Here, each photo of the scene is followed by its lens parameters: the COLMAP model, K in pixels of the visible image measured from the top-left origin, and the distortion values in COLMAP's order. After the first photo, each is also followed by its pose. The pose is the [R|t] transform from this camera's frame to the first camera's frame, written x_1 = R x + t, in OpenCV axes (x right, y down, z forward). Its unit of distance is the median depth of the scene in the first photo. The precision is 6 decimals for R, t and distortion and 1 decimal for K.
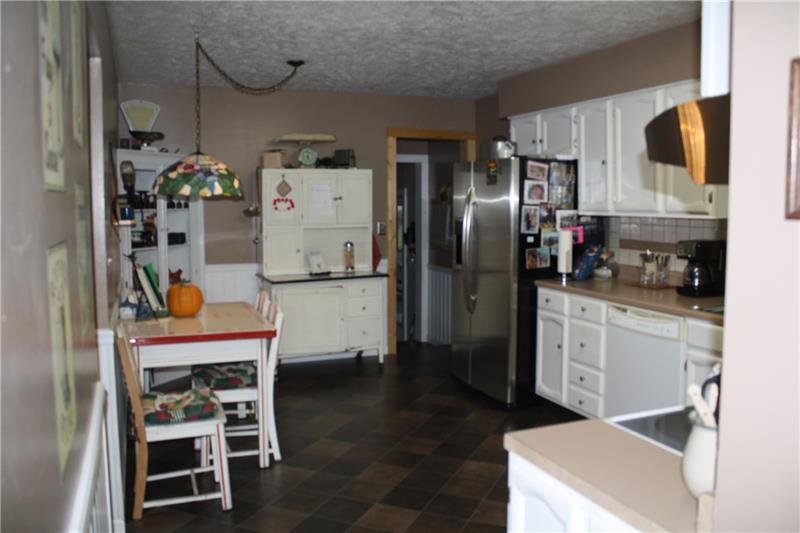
lens RADIAL K [[682.9, 0, 402.0], [0, 682.9, 268.9], [0, 0, 1]] dist [-0.162340, 0.154608]
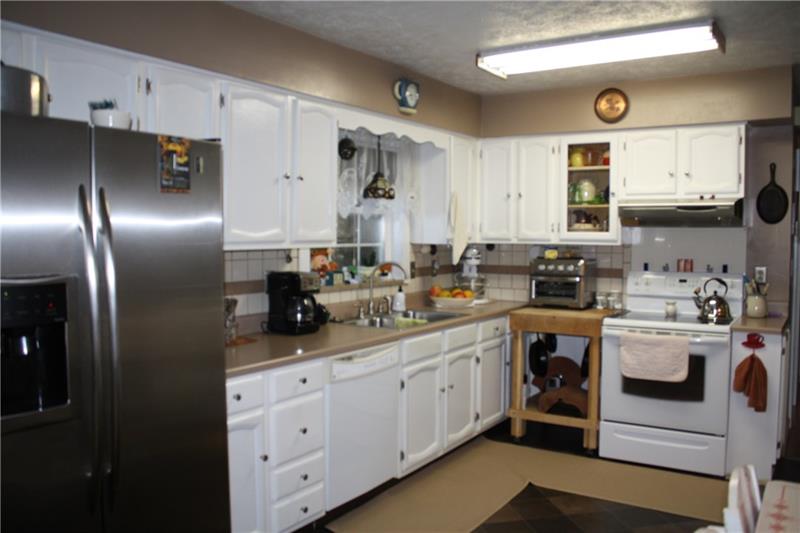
lens RADIAL K [[682.9, 0, 402.0], [0, 682.9, 268.9], [0, 0, 1]] dist [-0.162340, 0.154608]
pose [[-0.576472, -0.042843, 0.815993, -0.389709], [0.076532, 0.991404, 0.106120, -0.132073], [-0.813525, 0.123625, -0.568237, 1.378254]]
